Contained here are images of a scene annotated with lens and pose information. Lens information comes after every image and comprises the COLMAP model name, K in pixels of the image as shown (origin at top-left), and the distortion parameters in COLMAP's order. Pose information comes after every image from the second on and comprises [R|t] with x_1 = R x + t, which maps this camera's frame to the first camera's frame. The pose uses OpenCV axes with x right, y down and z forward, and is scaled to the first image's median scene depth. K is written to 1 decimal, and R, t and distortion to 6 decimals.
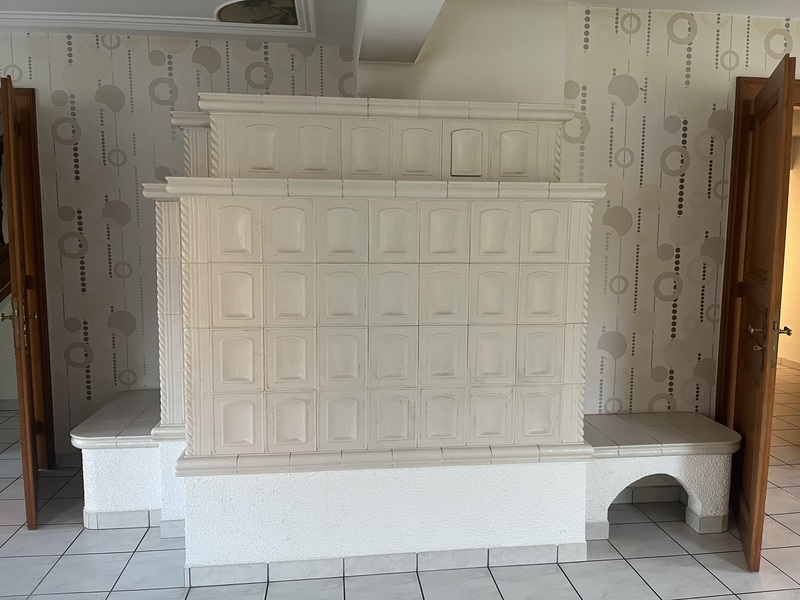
lens RADIAL K [[666.9, 0, 400.0], [0, 666.9, 300.0], [0, 0, 1]] dist [-0.000011, -0.004741]
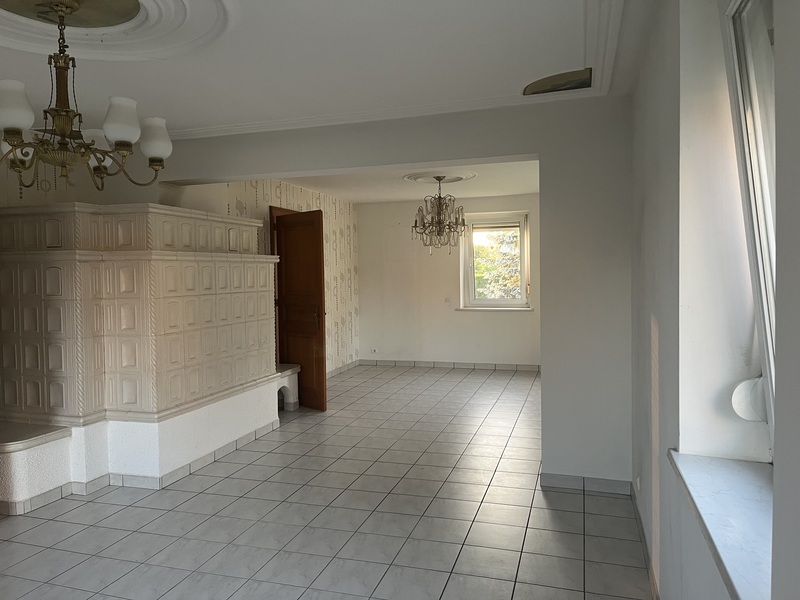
lens RADIAL K [[595.6, 0, 400.0], [0, 595.6, 300.0], [0, 0, 1]] dist [0.038350, -0.000068]
pose [[0.413918, -0.055229, 0.908637, -1.370787], [0.112260, 0.993636, 0.009257, 0.005744], [-0.903366, 0.098172, 0.417484, -0.220107]]
